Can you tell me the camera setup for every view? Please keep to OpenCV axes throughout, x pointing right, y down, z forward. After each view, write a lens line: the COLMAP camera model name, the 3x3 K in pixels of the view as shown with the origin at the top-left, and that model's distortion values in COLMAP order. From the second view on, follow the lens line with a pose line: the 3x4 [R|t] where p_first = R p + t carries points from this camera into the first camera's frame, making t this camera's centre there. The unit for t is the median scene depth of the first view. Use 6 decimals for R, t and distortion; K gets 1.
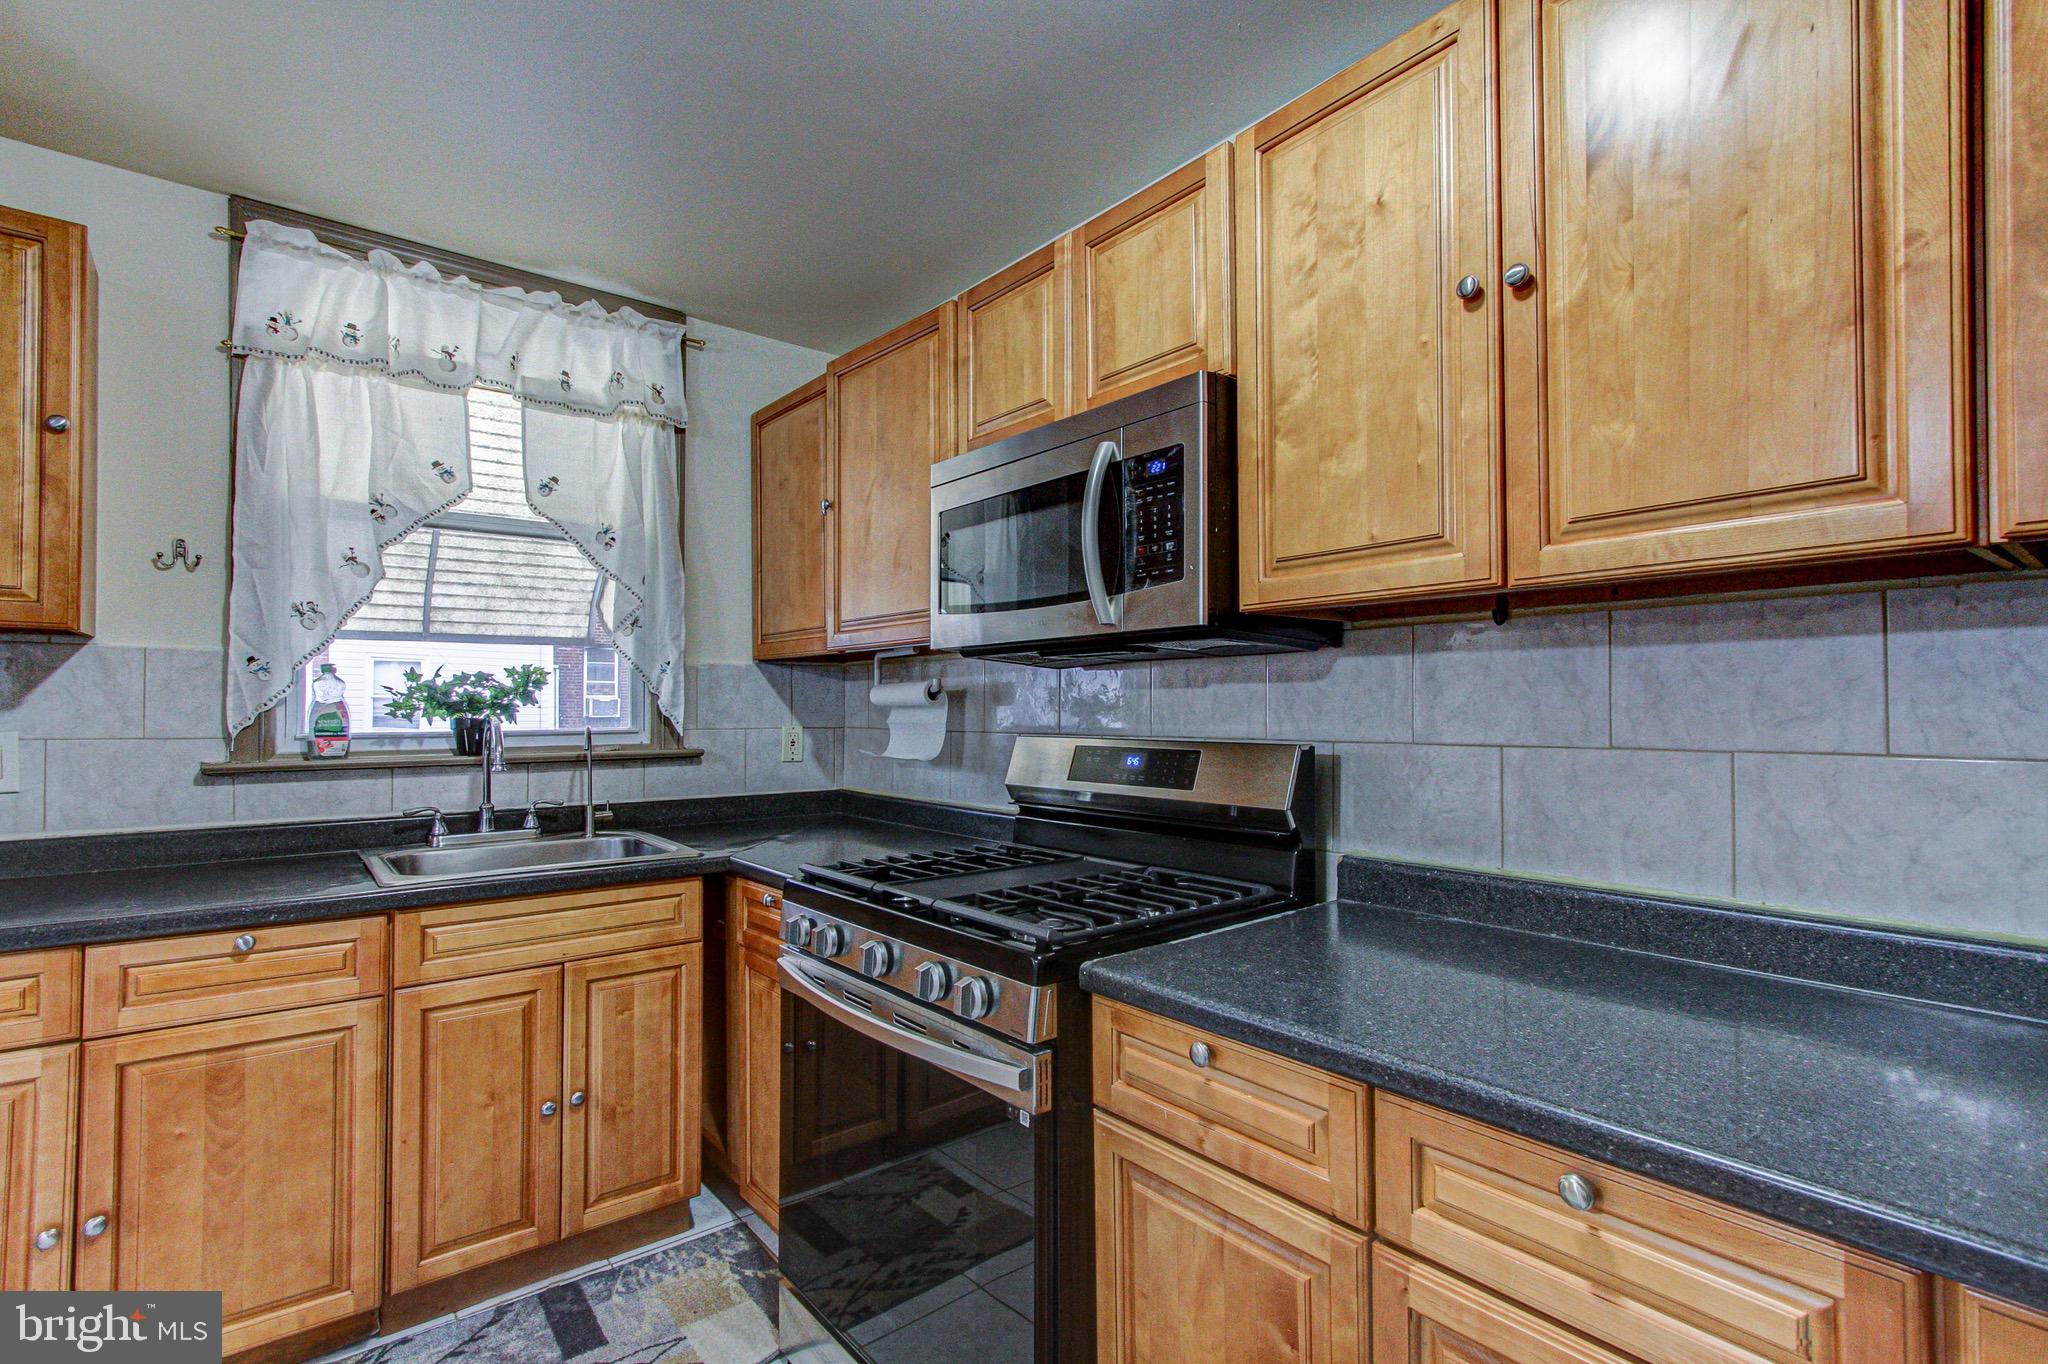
lens RADIAL K [[964.0, 0, 1021.8], [0, 964.0, 697.3], [0, 0, 1]] dist [-0.002216, 0.004783]
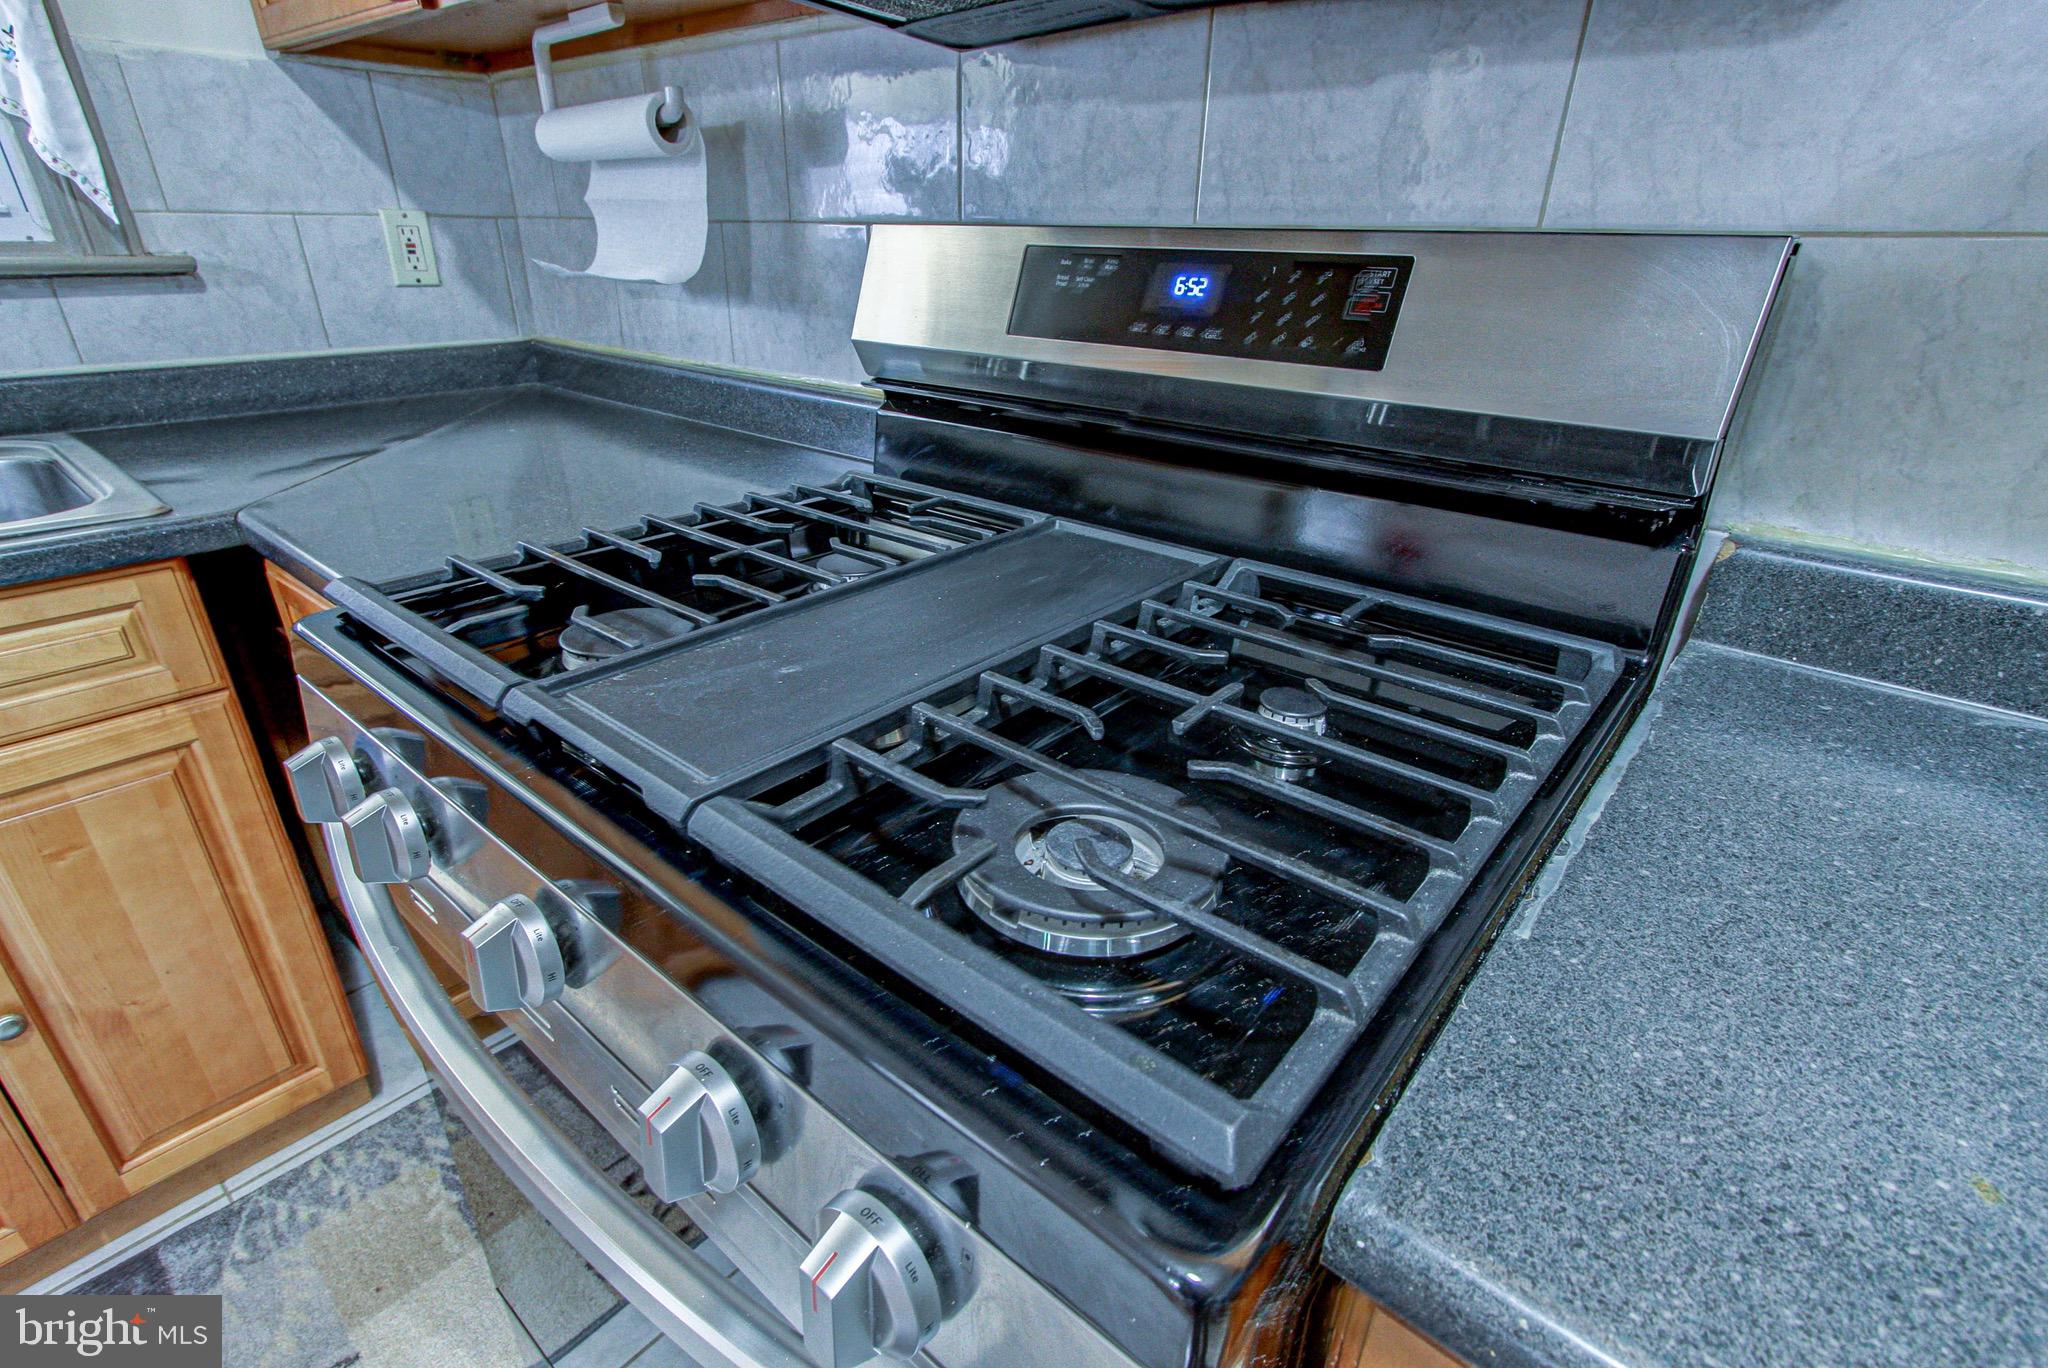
lens RADIAL K [[964.0, 0, 1003.8], [0, 964.0, 689.8], [0, 0, 1]] dist [-0.002216, 0.004783]
pose [[0.983768, -0.063901, 0.167682, -0.034484], [-0.017050, 0.896933, 0.441838, 0.036947], [-0.178634, -0.437525, 0.881284, 0.533257]]
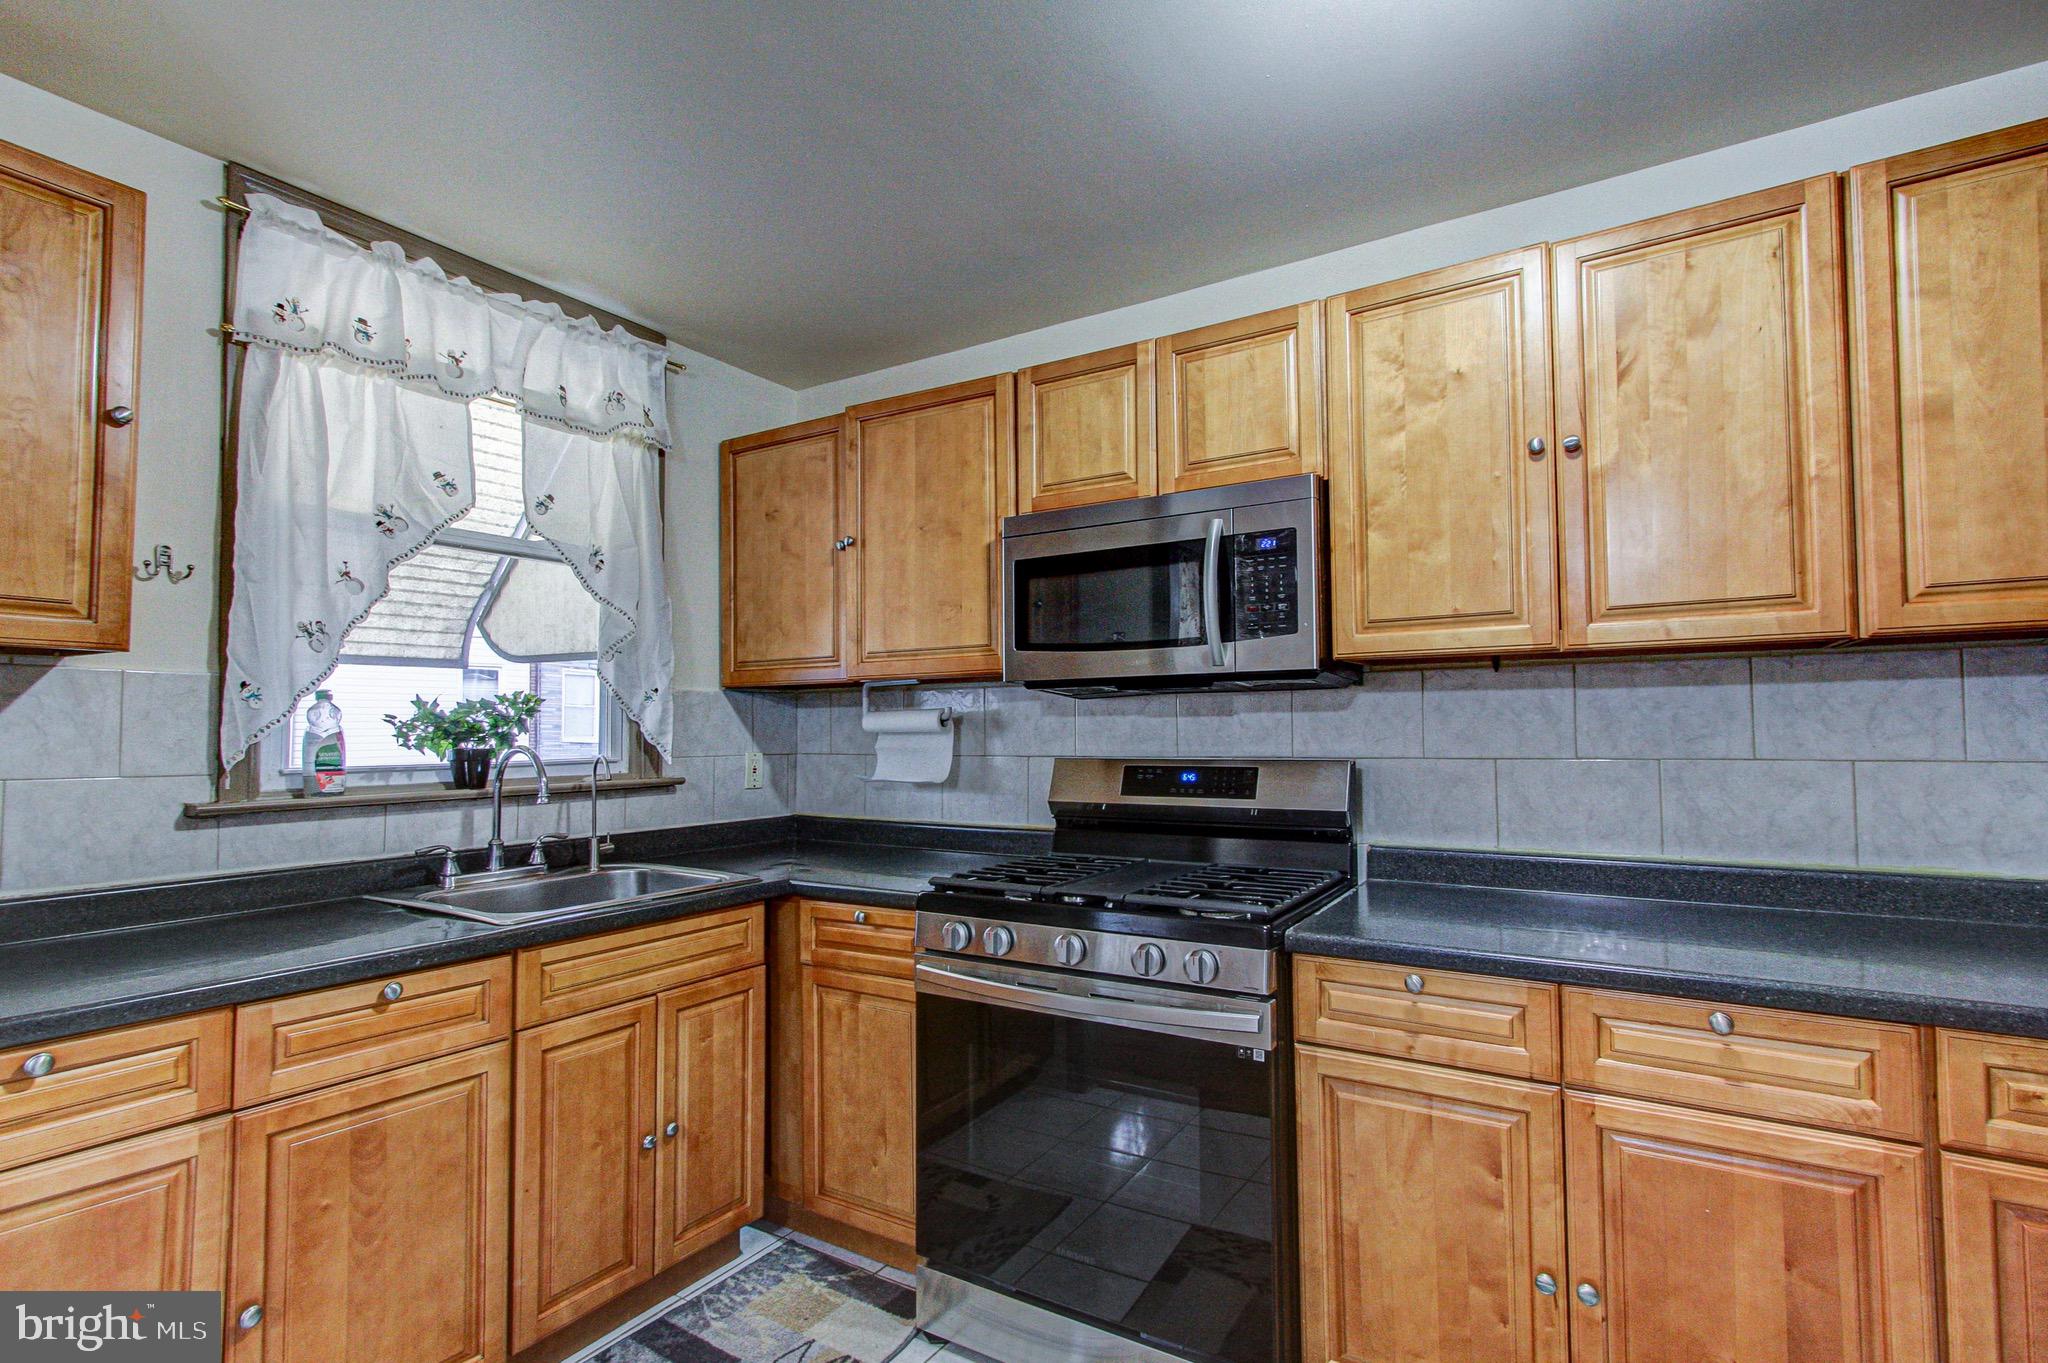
lens RADIAL K [[964.0, 0, 1030.2], [0, 964.0, 697.3], [0, 0, 1]] dist [-0.002216, 0.004783]
pose [[0.944143, 0.005730, 0.329485, -0.425441], [0.002686, 0.999682, -0.025082, -0.003429], [-0.329524, 0.024566, 0.943828, -0.070313]]
